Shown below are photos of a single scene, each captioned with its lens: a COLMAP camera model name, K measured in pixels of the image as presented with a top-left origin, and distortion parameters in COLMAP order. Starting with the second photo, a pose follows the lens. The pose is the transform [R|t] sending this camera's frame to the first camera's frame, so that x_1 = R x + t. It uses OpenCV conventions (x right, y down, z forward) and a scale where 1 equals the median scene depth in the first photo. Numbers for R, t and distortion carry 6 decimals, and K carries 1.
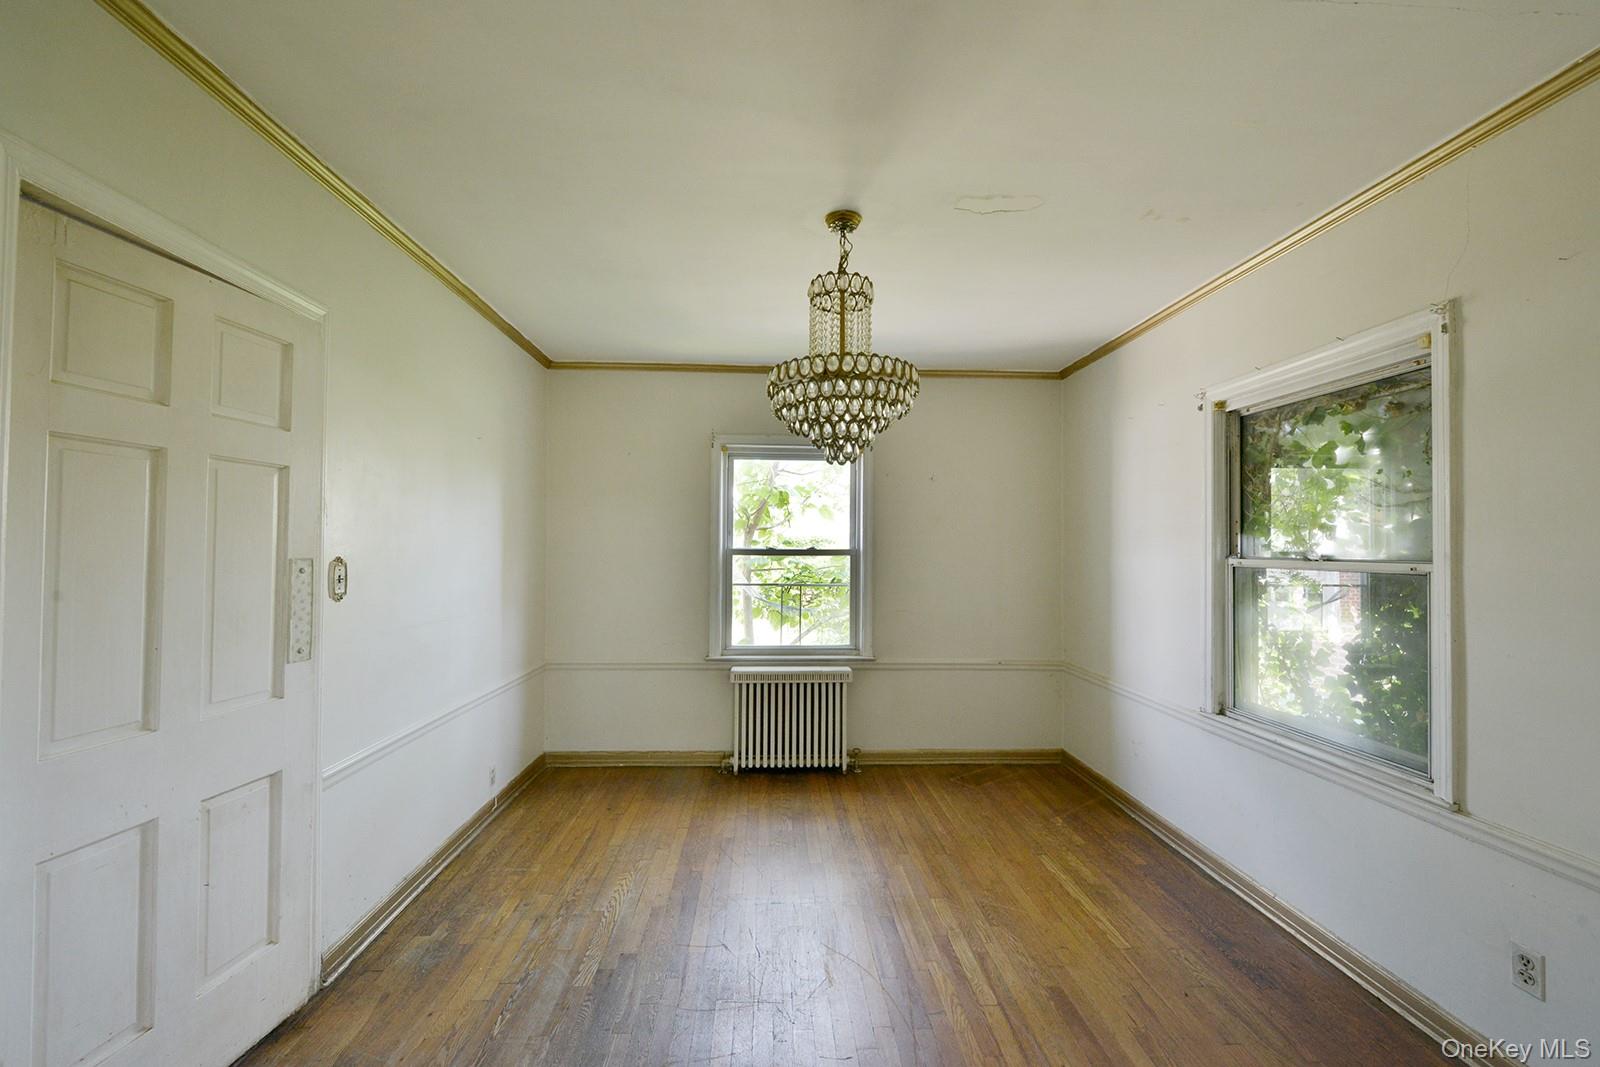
lens RADIAL K [[636.2, 0, 800.0], [0, 636.2, 533.5], [0, 0, 1]] dist [0.001830, -0.002694]
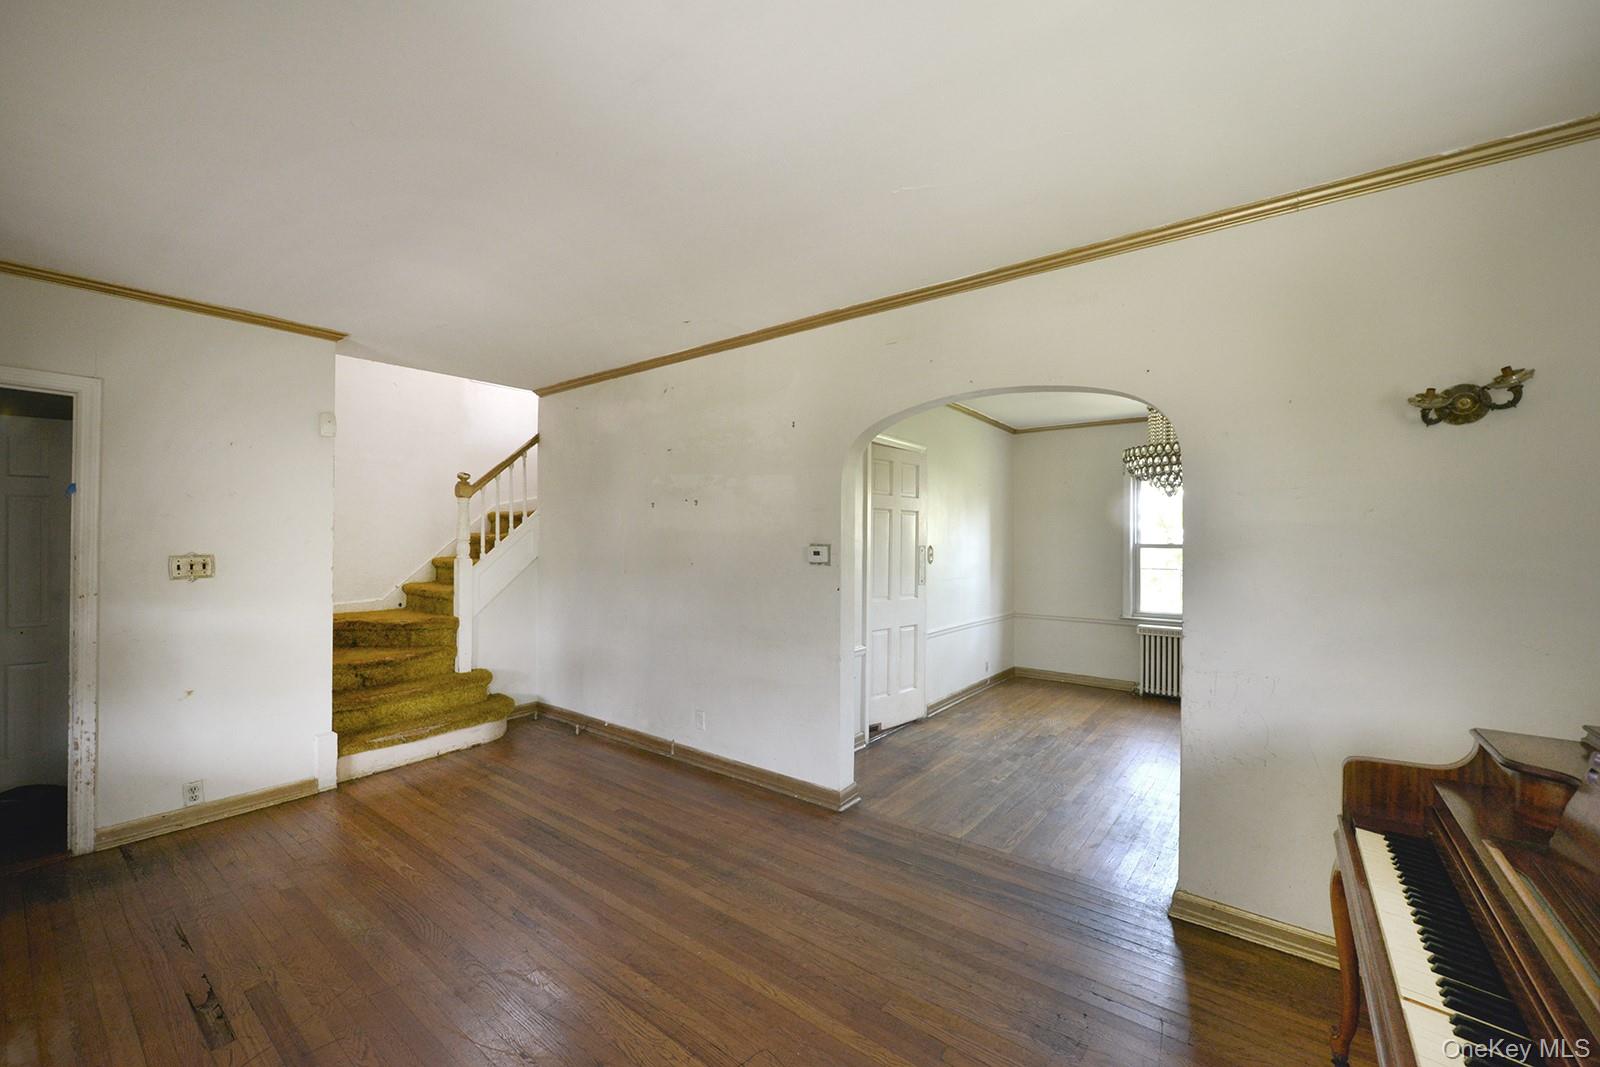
lens RADIAL K [[636.2, 0, 800.0], [0, 636.2, 533.5], [0, 0, 1]] dist [0.001830, -0.002694]
pose [[0.758540, -0.002045, -0.651624, 0.420393], [0.007783, 0.999952, 0.005923, -0.024224], [0.651580, -0.009565, 0.758519, -1.017826]]
